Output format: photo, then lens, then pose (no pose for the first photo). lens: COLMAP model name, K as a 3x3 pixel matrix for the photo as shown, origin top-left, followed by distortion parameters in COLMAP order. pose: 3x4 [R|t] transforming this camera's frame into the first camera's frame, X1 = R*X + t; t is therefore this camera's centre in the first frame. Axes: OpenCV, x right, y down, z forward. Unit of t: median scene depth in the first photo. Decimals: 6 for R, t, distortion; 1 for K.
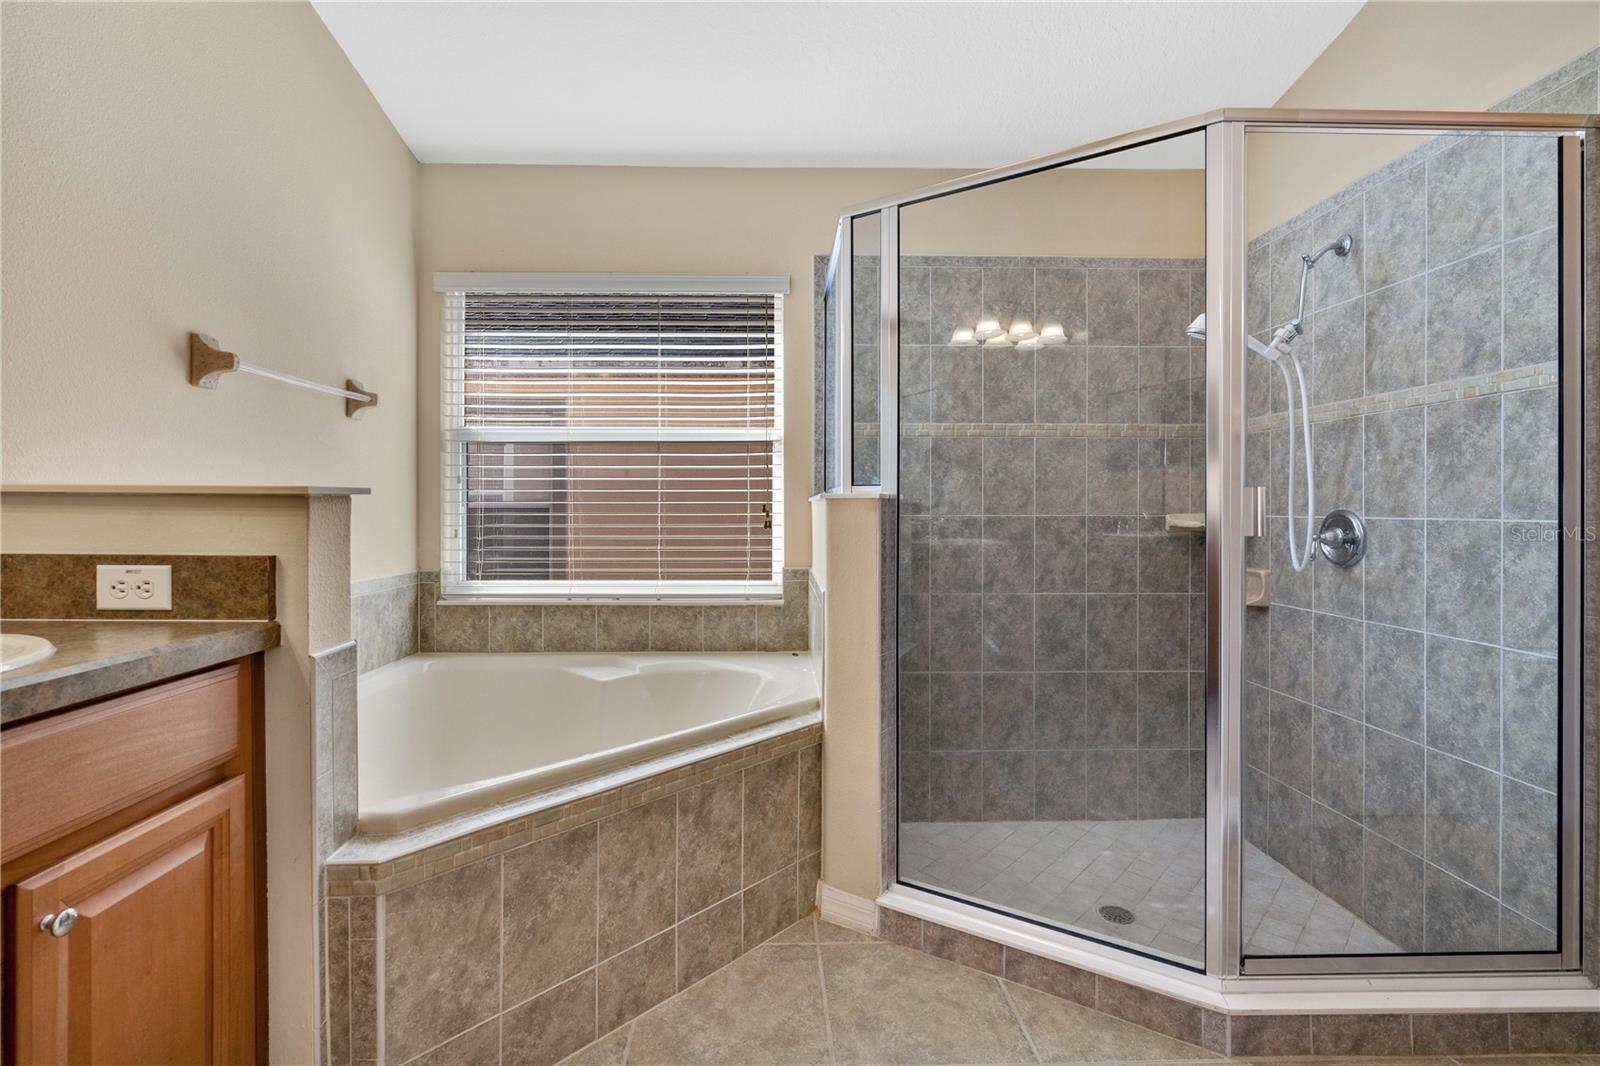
lens RADIAL K [[730.8, 0, 796.6], [0, 730.8, 508.3], [0, 0, 1]] dist [-0.000197, -0.000022]
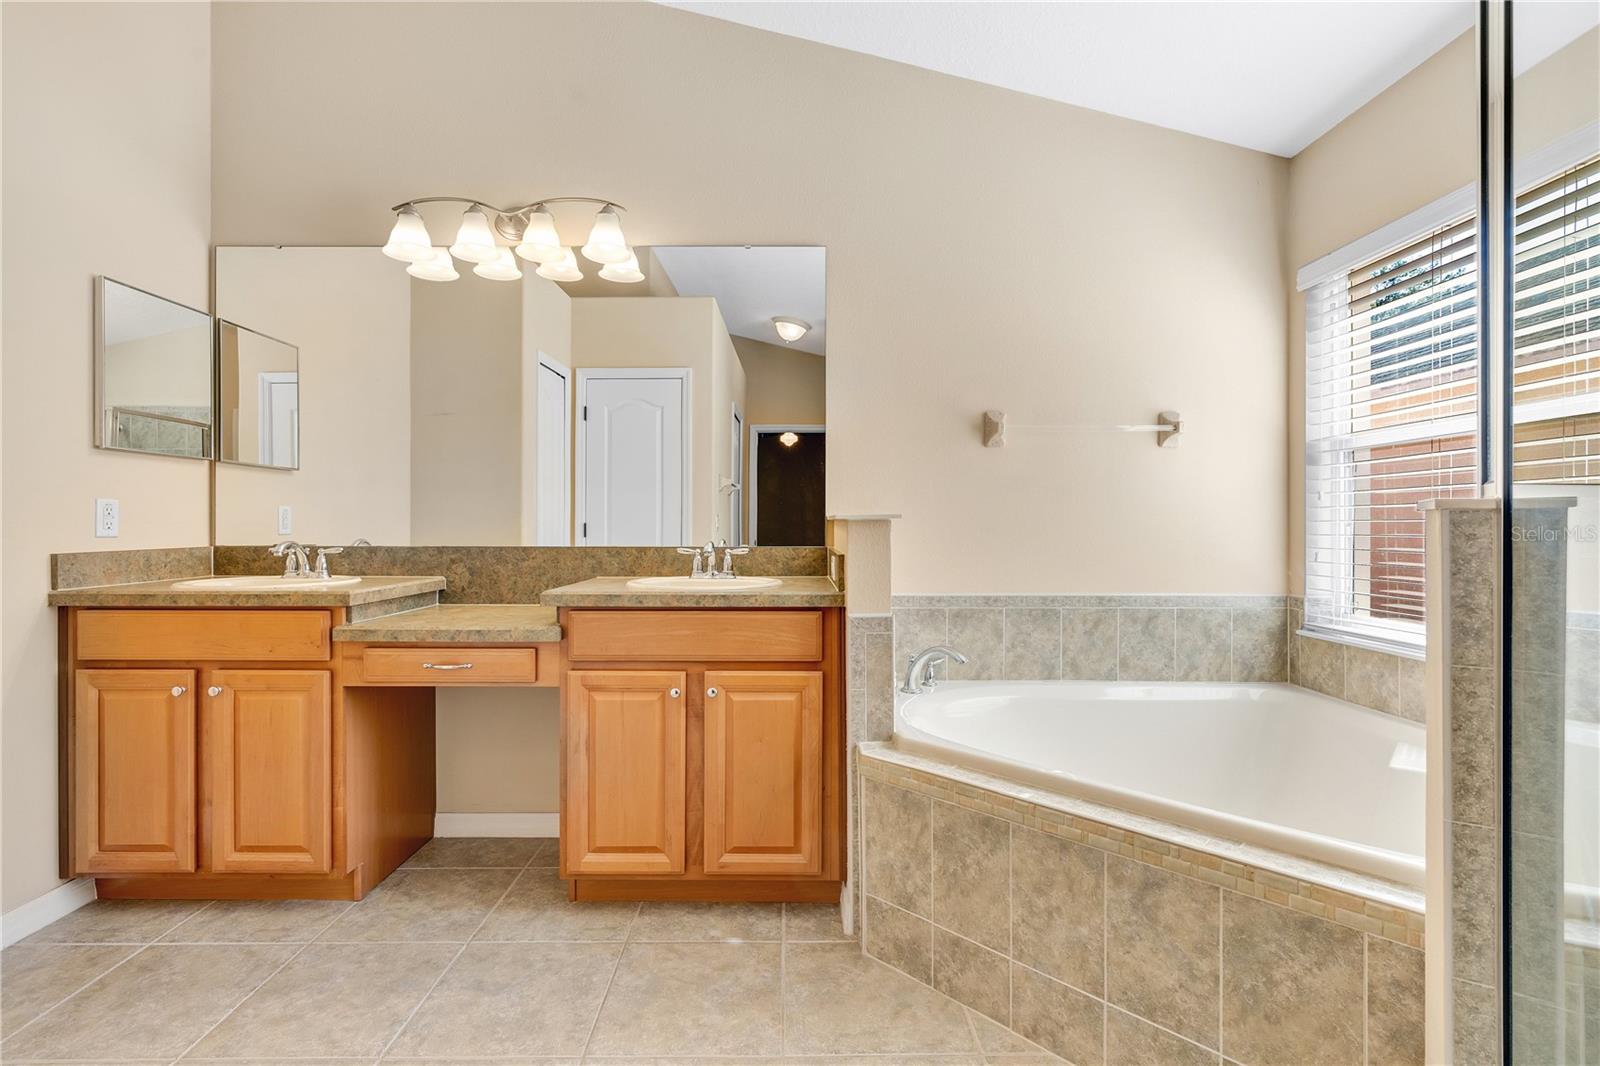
lens RADIAL K [[740.2, 0, 795.8], [0, 740.2, 522.6], [0, 0, 1]] dist [-0.002419, 0.000283]
pose [[-0.030007, -0.008408, -0.999514, 0.697972], [-0.000839, 0.999964, -0.008386, 0.001557], [0.999549, 0.000587, -0.030013, 0.618600]]
